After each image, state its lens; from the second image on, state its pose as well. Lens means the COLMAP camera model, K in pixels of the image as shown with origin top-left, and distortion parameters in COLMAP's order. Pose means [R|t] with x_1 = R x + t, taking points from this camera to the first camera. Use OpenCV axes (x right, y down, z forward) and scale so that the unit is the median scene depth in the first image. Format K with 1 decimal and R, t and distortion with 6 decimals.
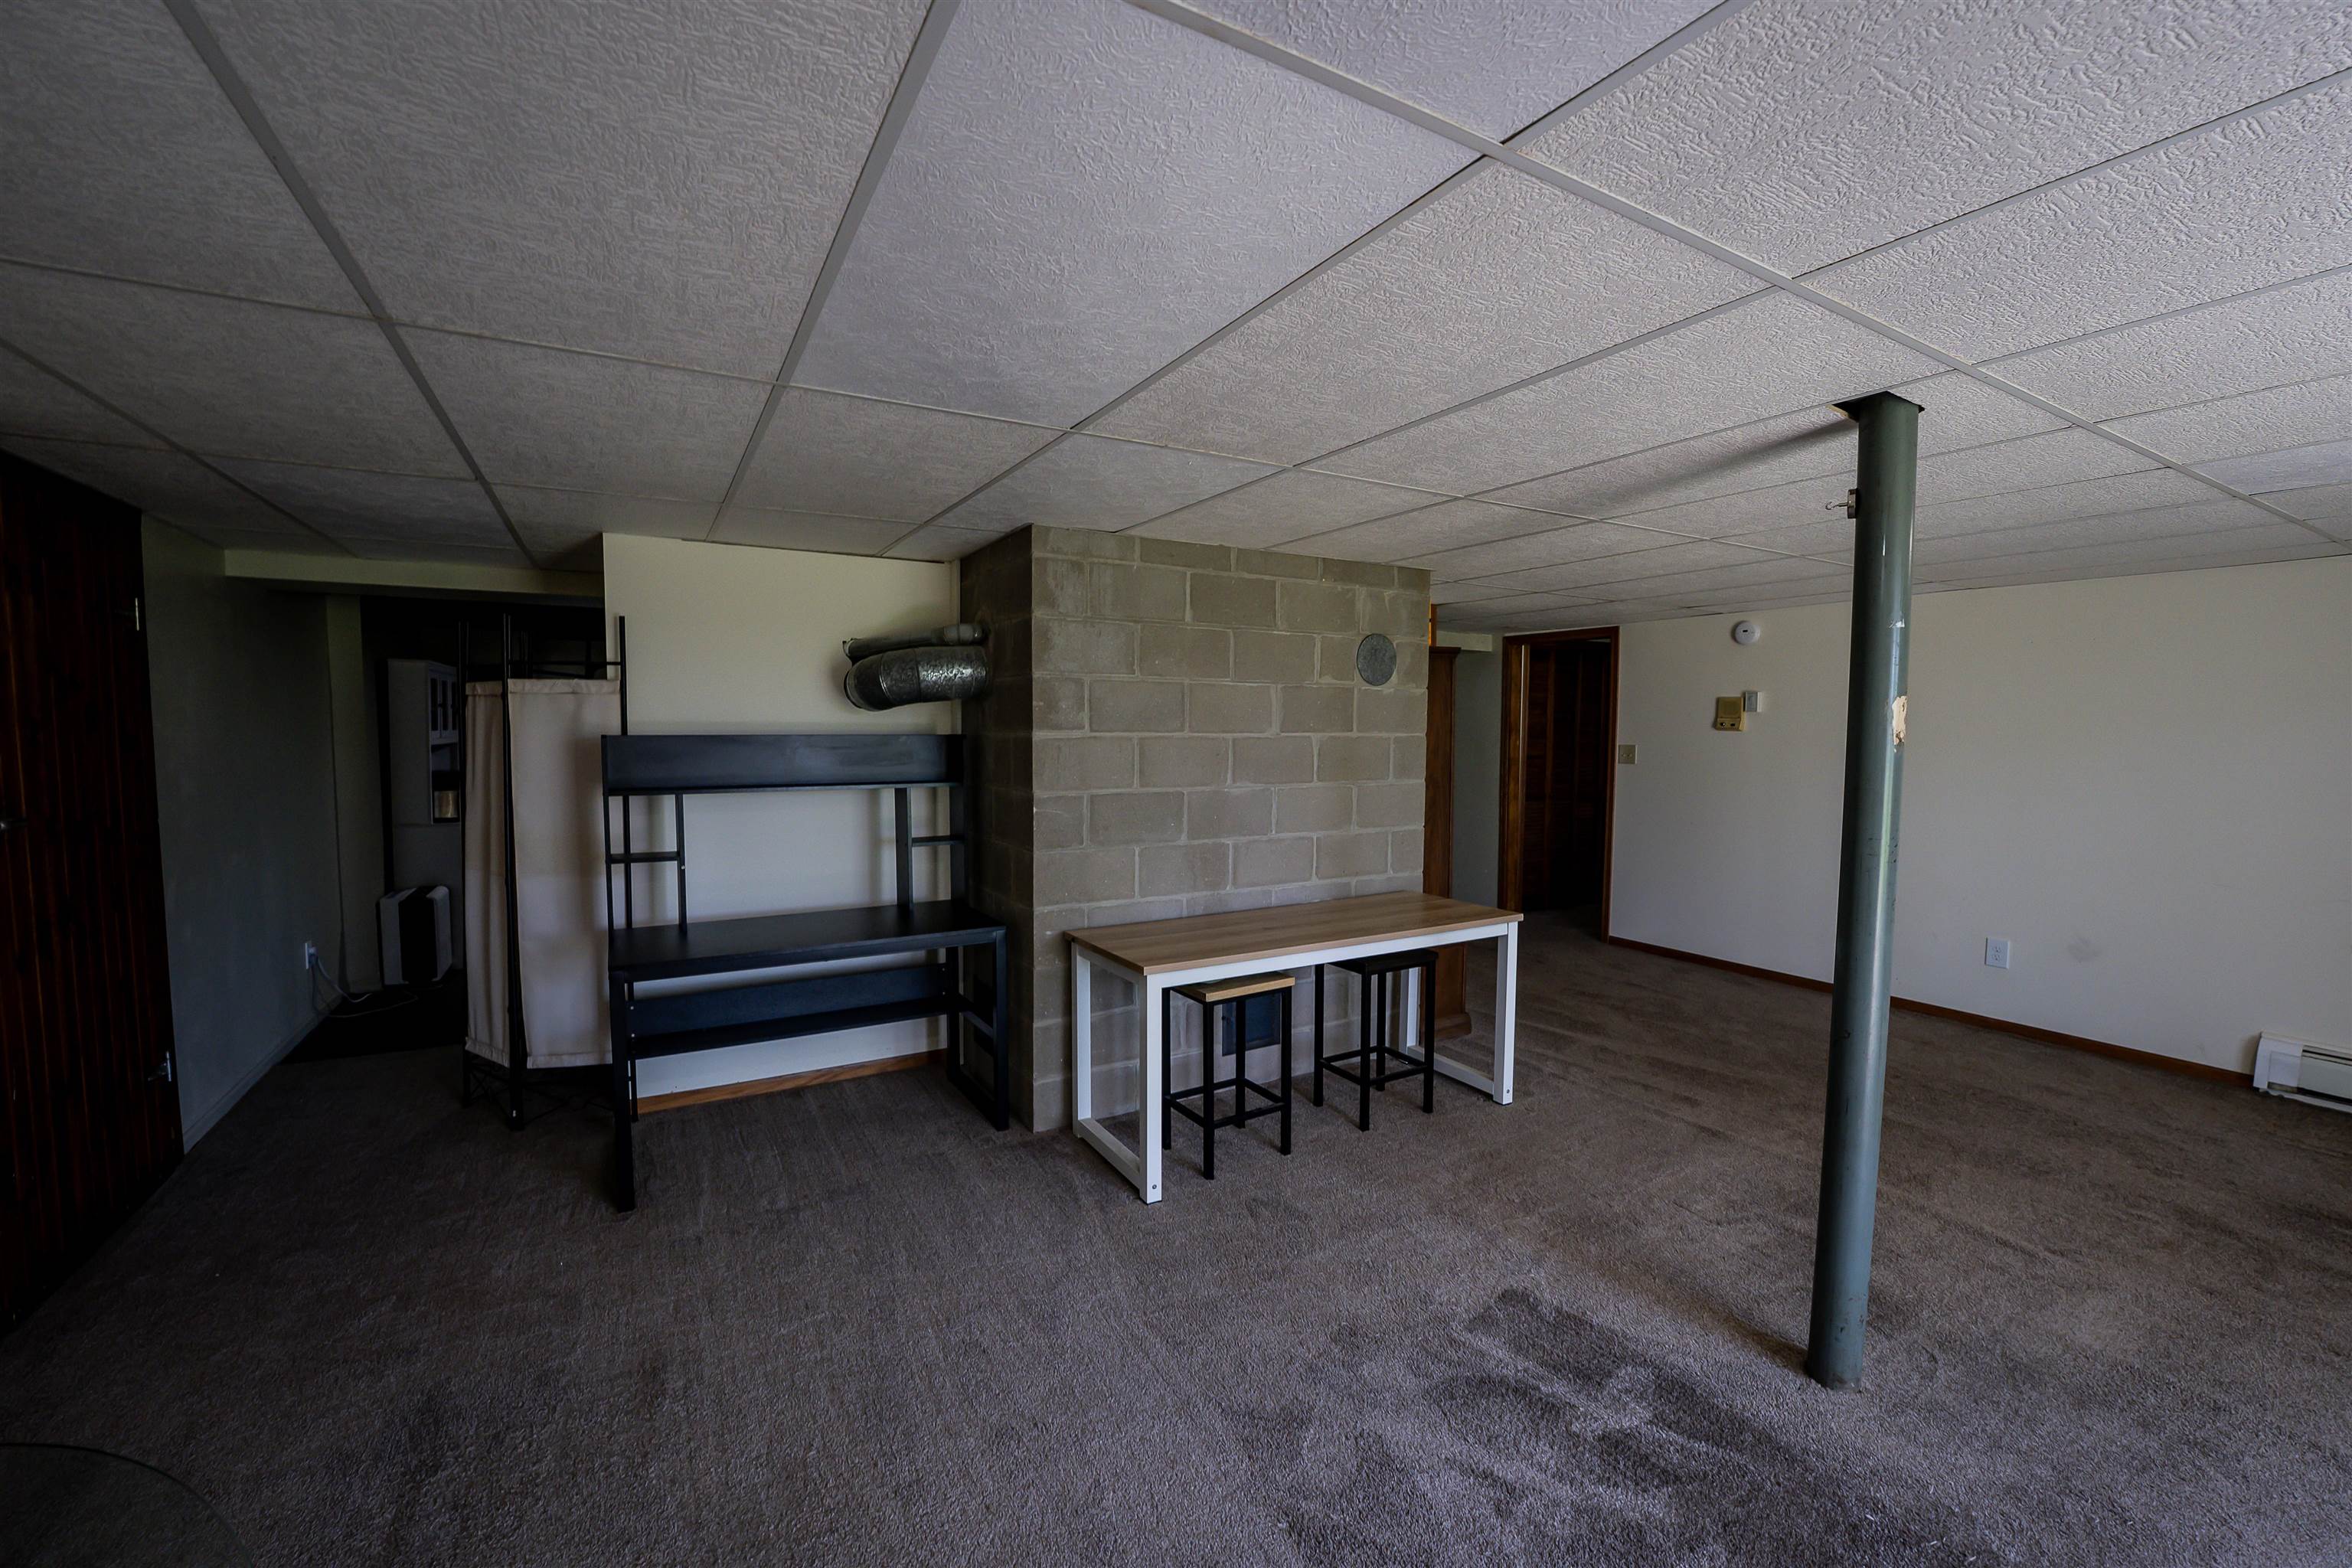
lens RADIAL K [[956.3, 0, 1176.0], [0, 956.3, 784.0], [0, 0, 1]] dist [-0.000671, -0.005239]
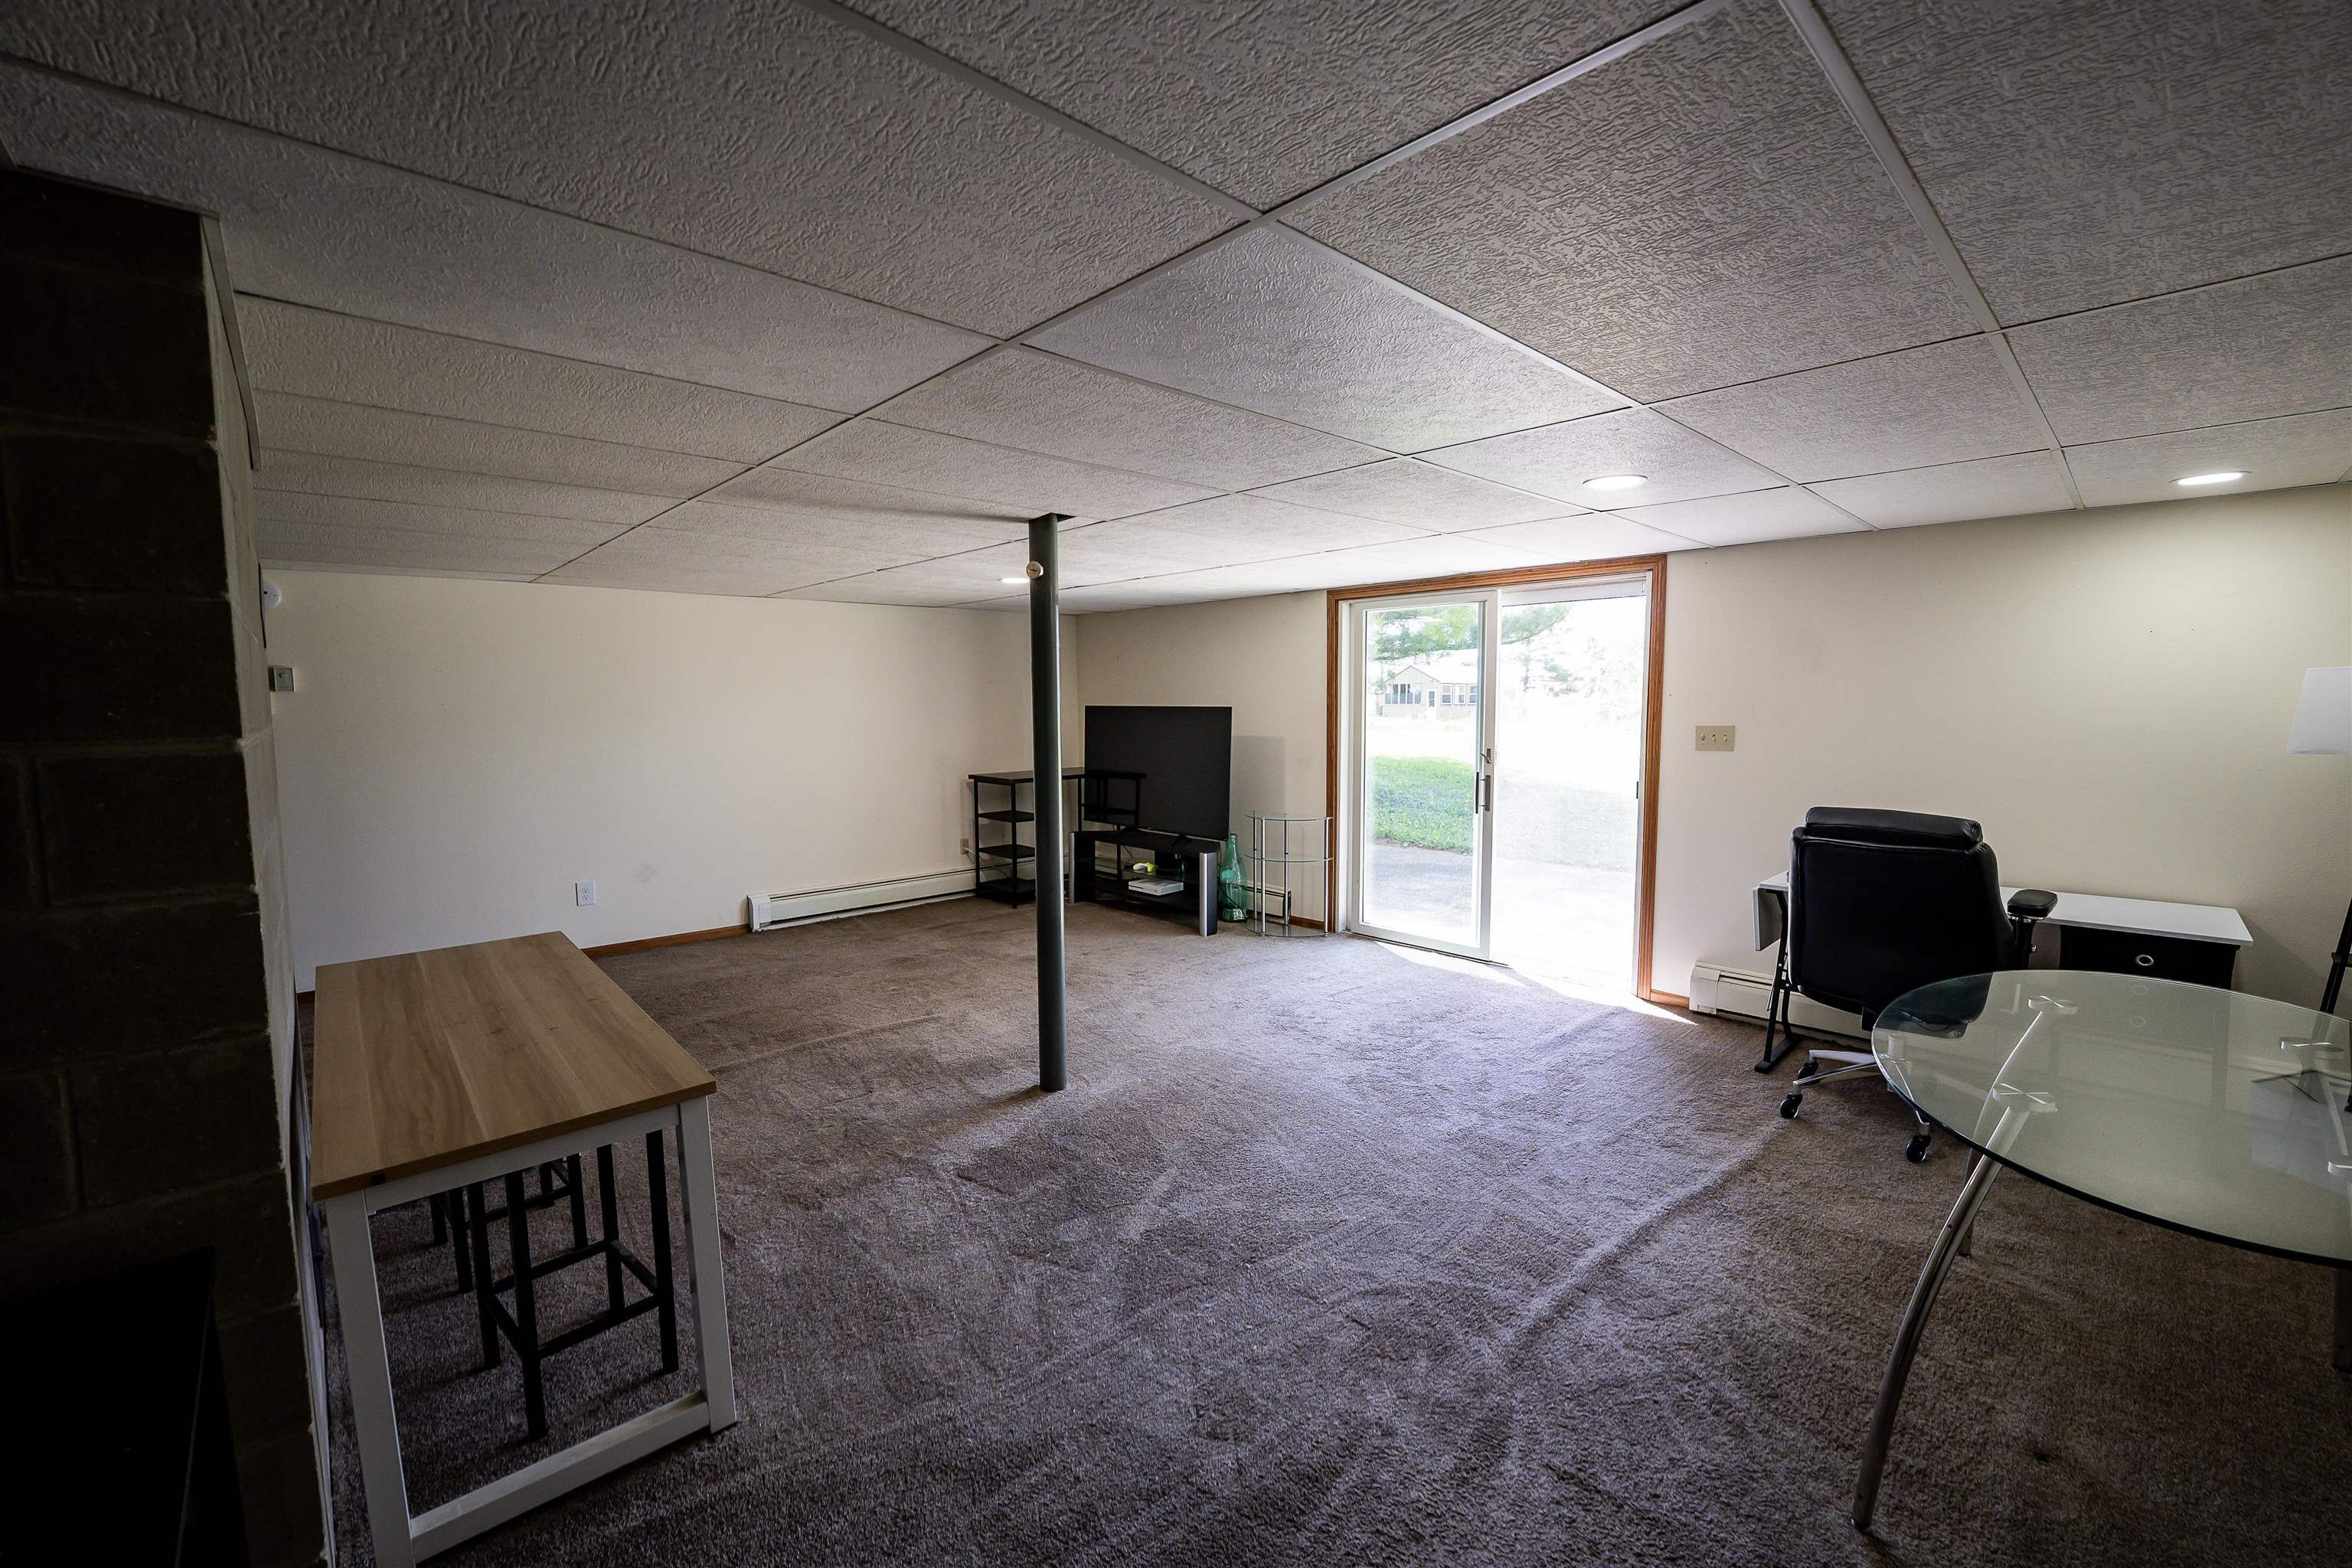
lens RADIAL K [[958.7, 0, 1176.0], [0, 958.7, 784.0], [0, 0, 1]] dist [-0.000968, -0.000056]
pose [[-0.215129, -0.090887, 0.972347, -0.755401], [0.065284, 0.992094, 0.107177, -0.067651], [-0.974401, 0.086536, -0.207495, 0.834528]]
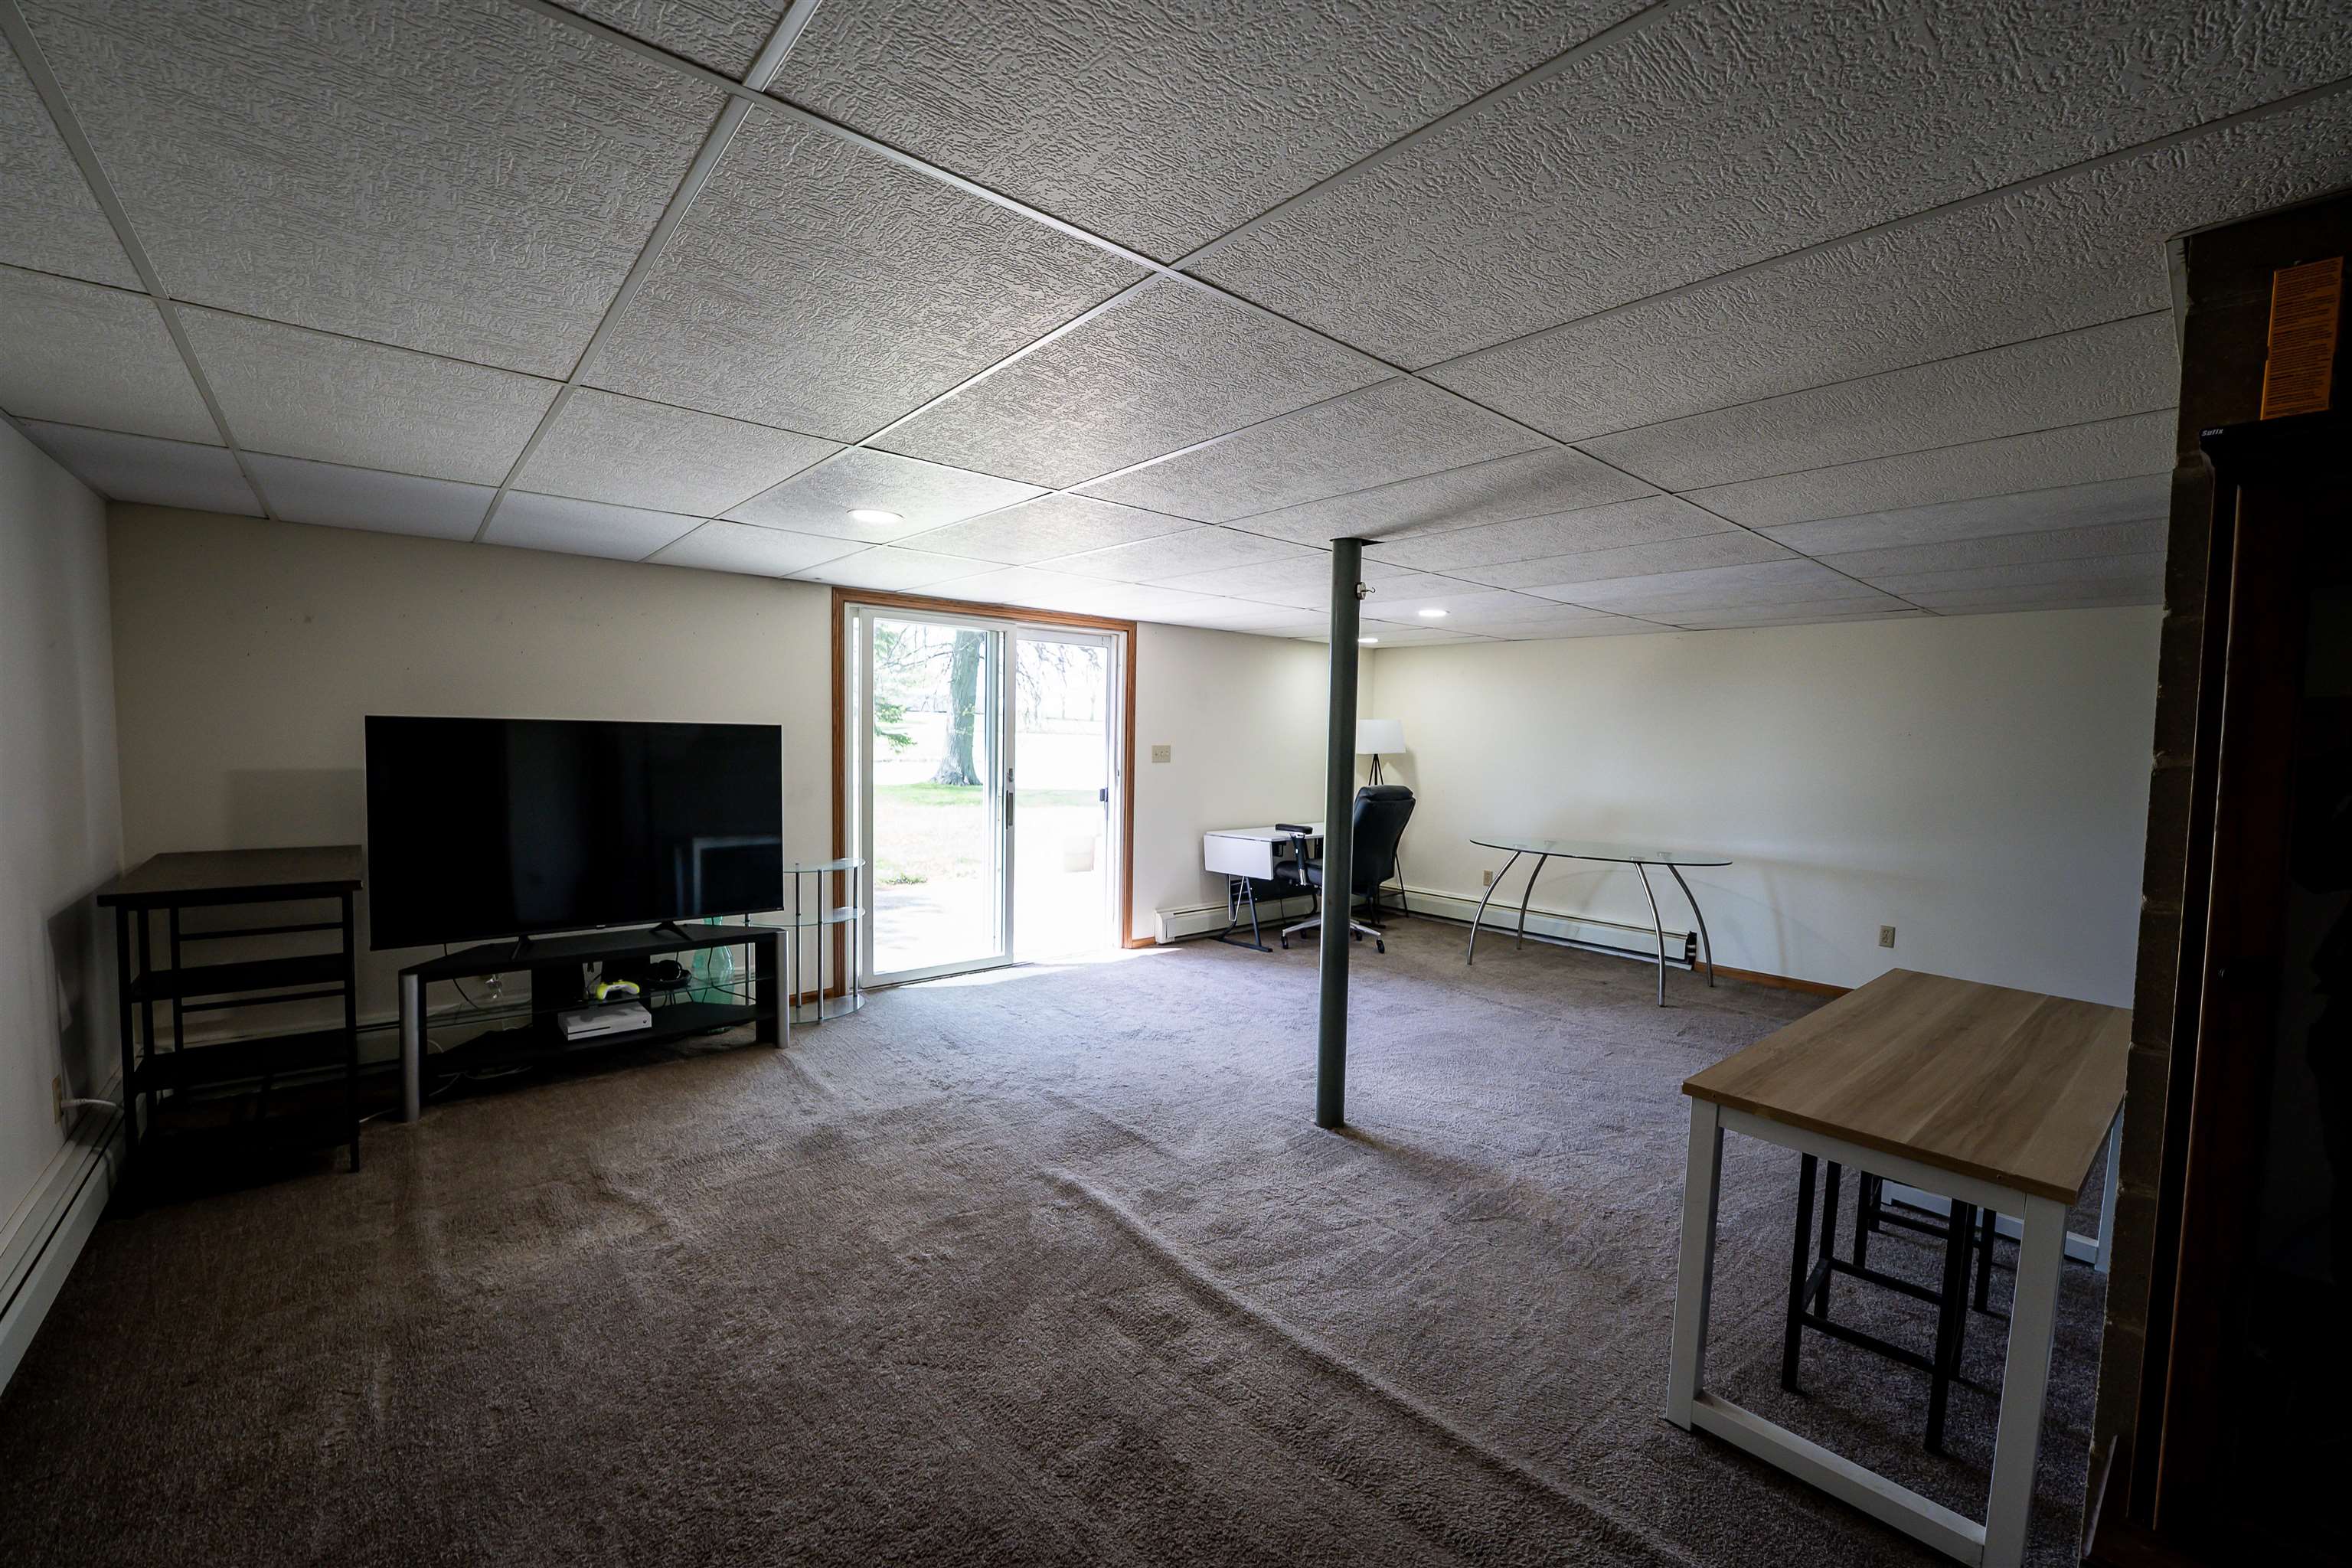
lens RADIAL K [[958.7, 0, 1176.0], [0, 958.7, 784.0], [0, 0, 1]] dist [-0.000968, -0.000056]
pose [[-0.985069, -0.018041, -0.171210, 0.882289], [-0.037801, 0.992891, 0.112867, -0.103870], [0.167957, 0.117653, -0.978748, 1.864554]]
